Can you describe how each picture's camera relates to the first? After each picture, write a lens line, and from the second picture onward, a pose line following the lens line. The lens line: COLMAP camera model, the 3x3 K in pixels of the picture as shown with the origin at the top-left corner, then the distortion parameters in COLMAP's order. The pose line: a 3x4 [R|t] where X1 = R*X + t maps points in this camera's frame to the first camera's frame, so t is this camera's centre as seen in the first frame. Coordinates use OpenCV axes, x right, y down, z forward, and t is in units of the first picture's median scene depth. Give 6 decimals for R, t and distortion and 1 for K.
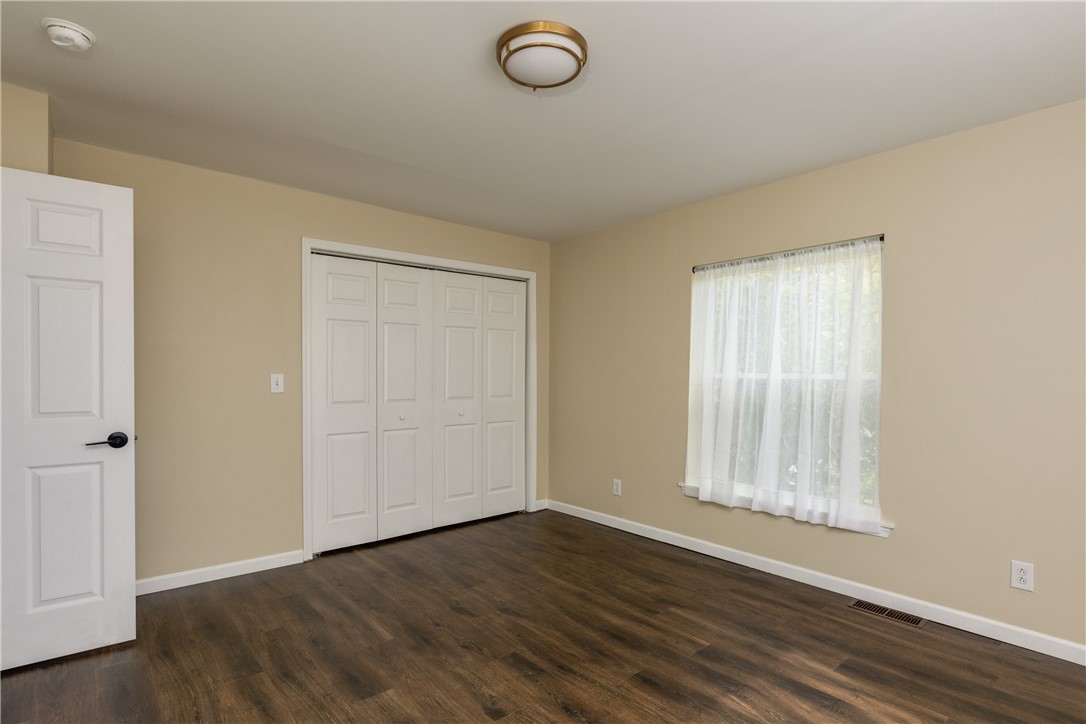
lens RADIAL K [[547.9, 0, 541.3], [0, 547.9, 375.5], [0, 0, 1]] dist [-0.000869, -0.000585]
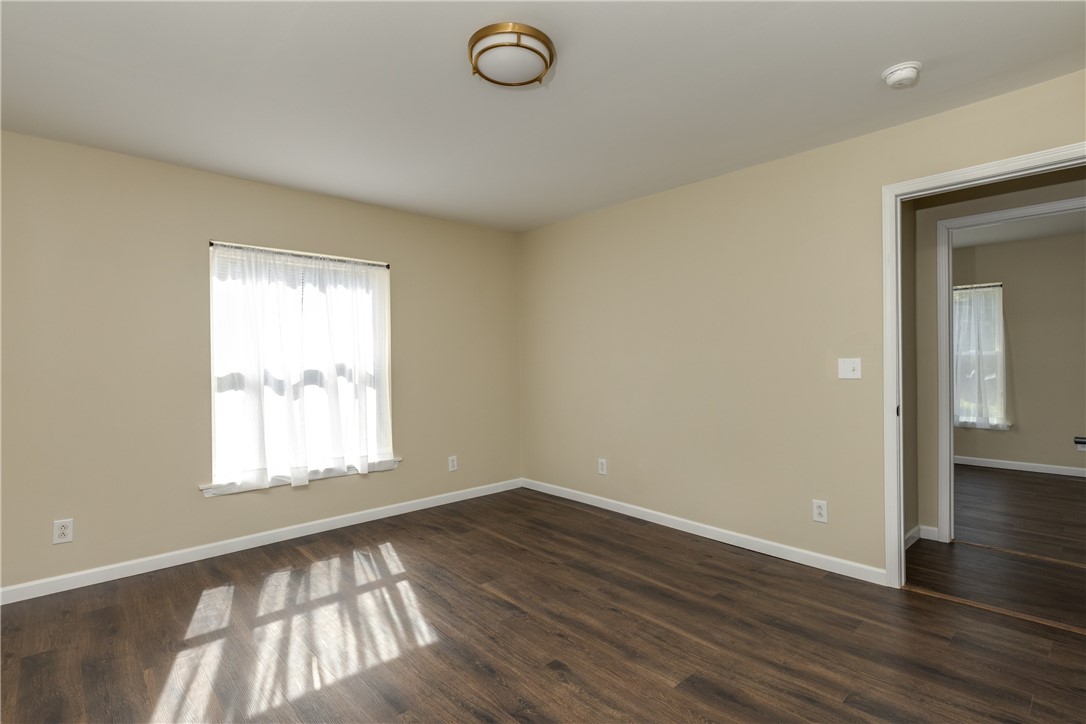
lens RADIAL K [[536.9, 0, 545.2], [0, 536.9, 361.9], [0, 0, 1]] dist [0.001872, 0.000453]
pose [[-0.998203, 0.007610, -0.059431, -0.000691], [0.007260, 0.999955, 0.006097, 0.004302], [0.059475, 0.005654, -0.998214, 1.684339]]
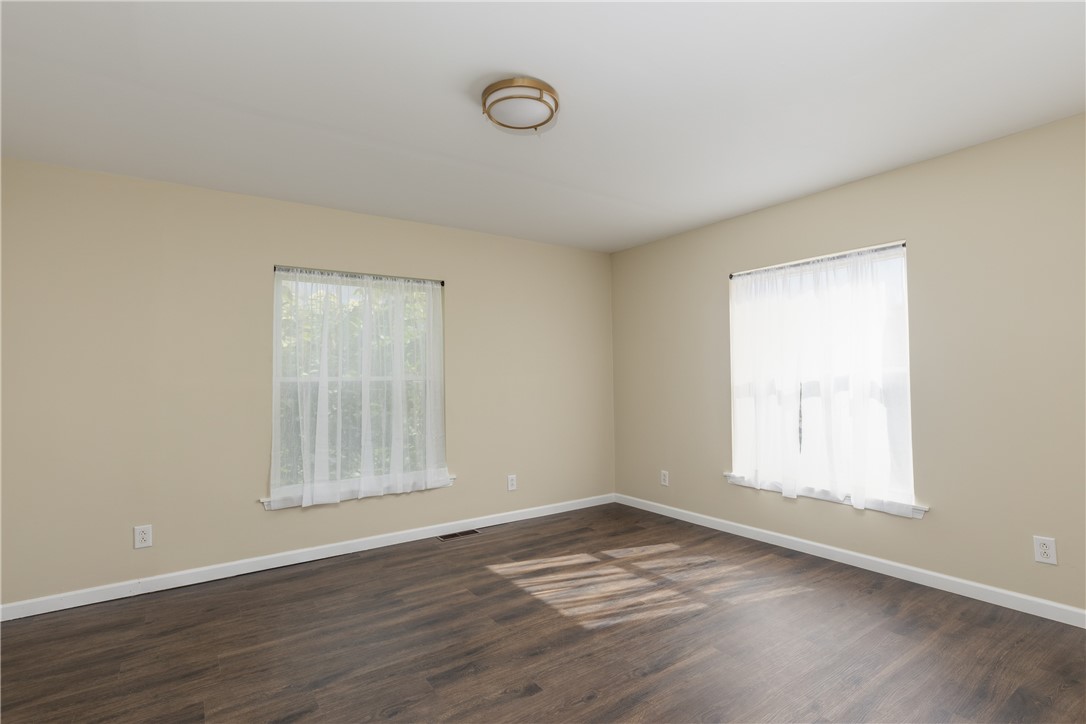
lens RADIAL K [[536.9, 0, 545.2], [0, 536.9, 361.9], [0, 0, 1]] dist [0.001872, 0.000453]
pose [[0.096114, 0.021889, 0.995130, -0.932320], [0.019628, 0.999522, -0.023882, 0.000271], [-0.995177, 0.021828, 0.095638, 0.701380]]
